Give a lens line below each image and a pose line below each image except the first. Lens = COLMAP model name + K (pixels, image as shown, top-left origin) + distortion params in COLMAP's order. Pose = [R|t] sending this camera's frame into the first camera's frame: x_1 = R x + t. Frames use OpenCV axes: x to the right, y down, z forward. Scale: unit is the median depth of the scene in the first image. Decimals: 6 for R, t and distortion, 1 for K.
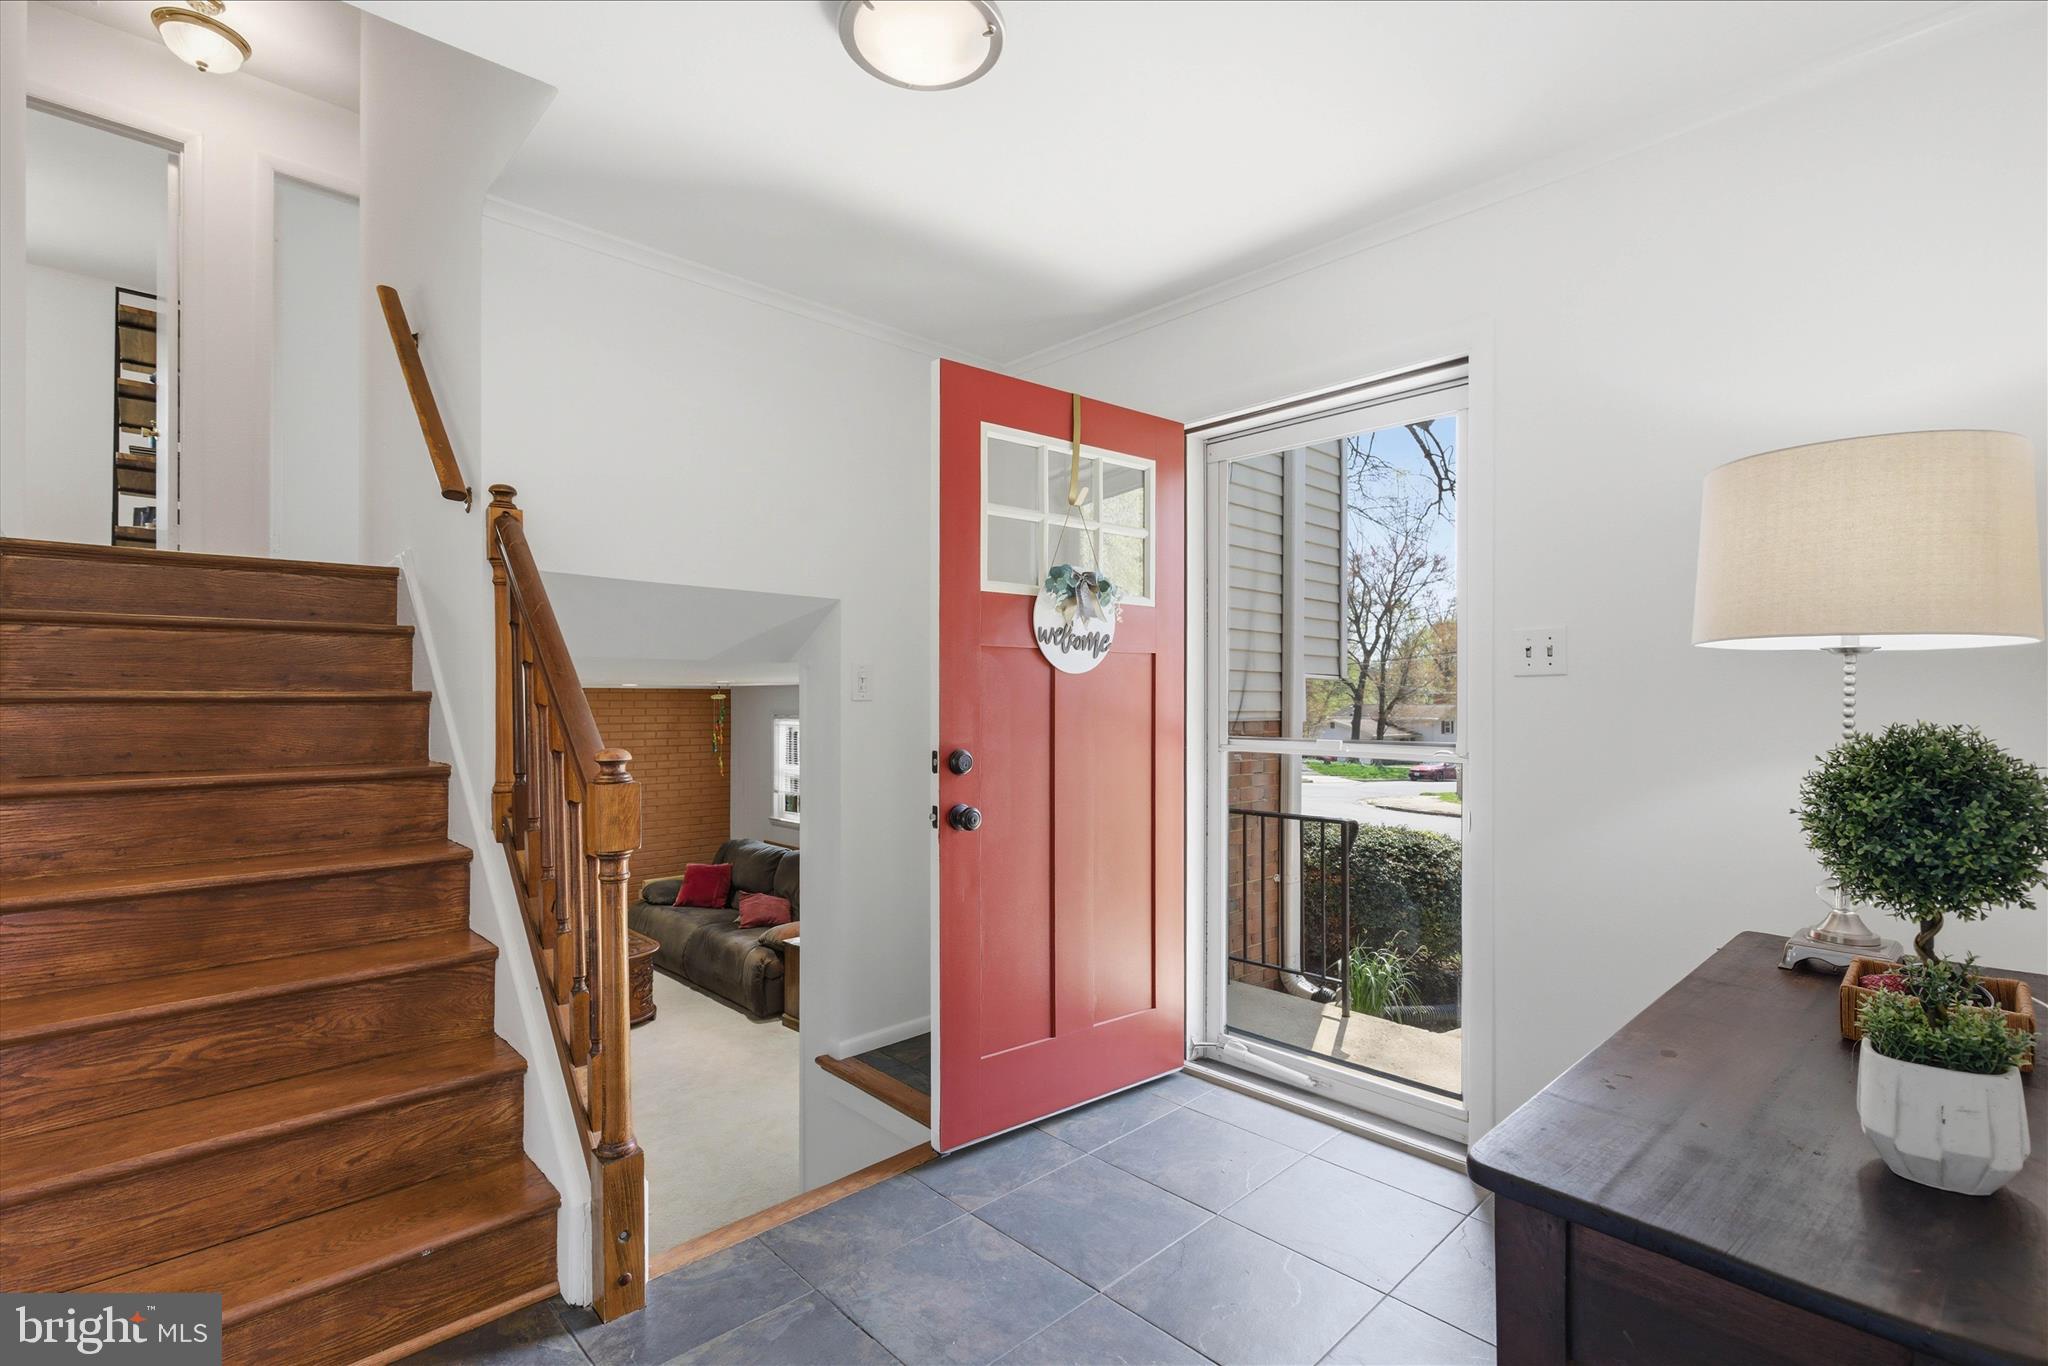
lens RADIAL K [[938.7, 0, 1028.5], [0, 938.7, 700.1], [0, 0, 1]] dist [-0.002535, 0.000340]
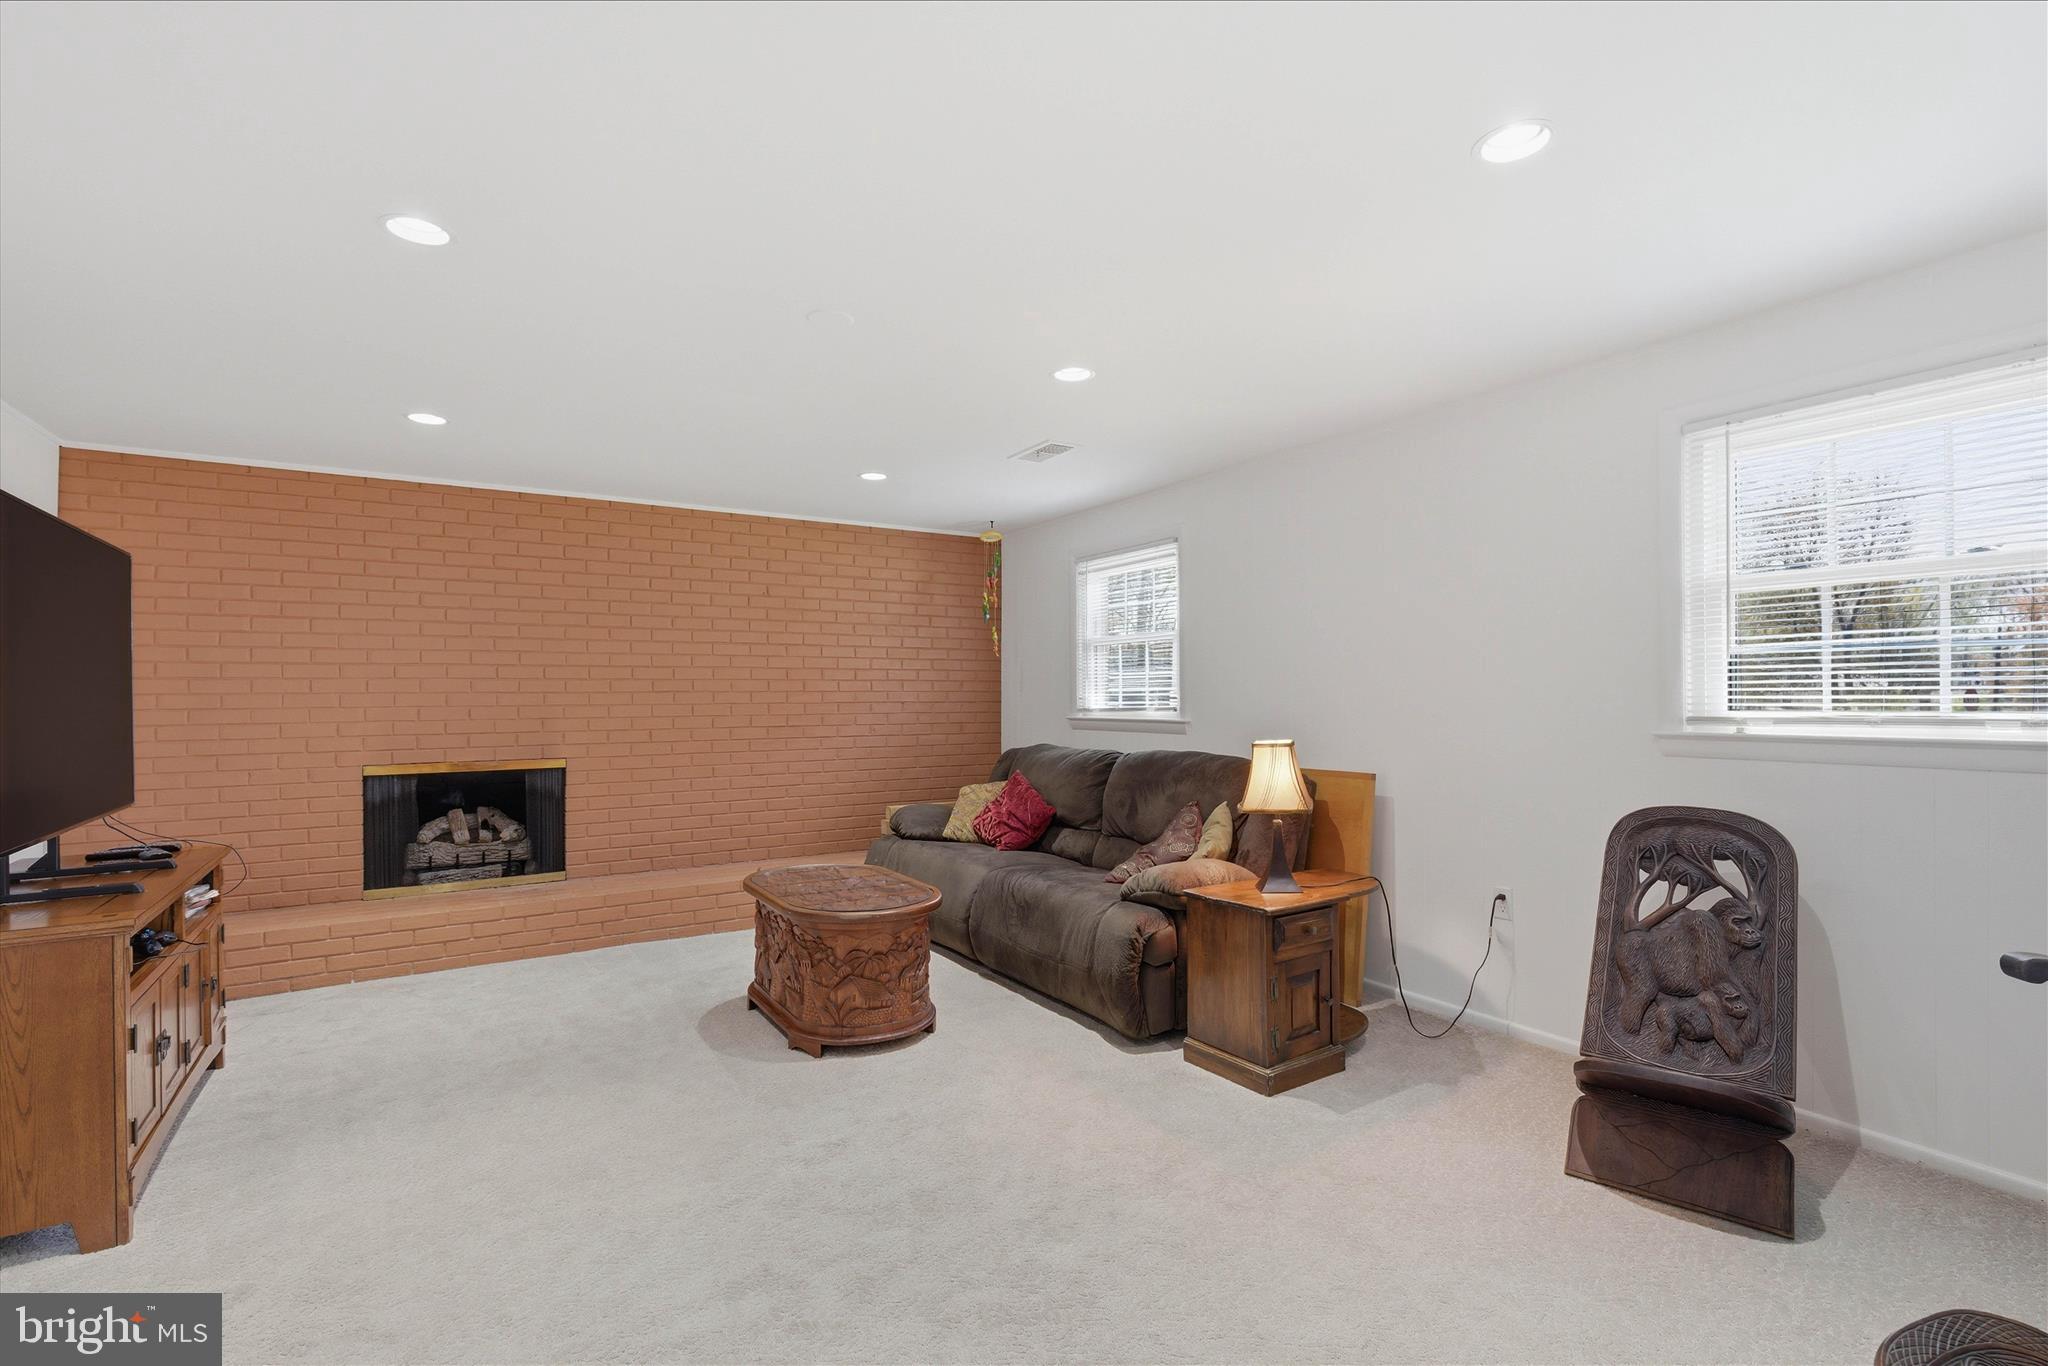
lens RADIAL K [[926.1, 0, 1035.4], [0, 926.1, 688.6], [0, 0, 1]] dist [-0.005914, 0.000439]
pose [[0.982774, -0.006242, -0.184705, -0.227102], [0.005148, 0.999966, -0.006400, 0.138599], [0.184739, 0.005339, 0.982773, 0.458189]]
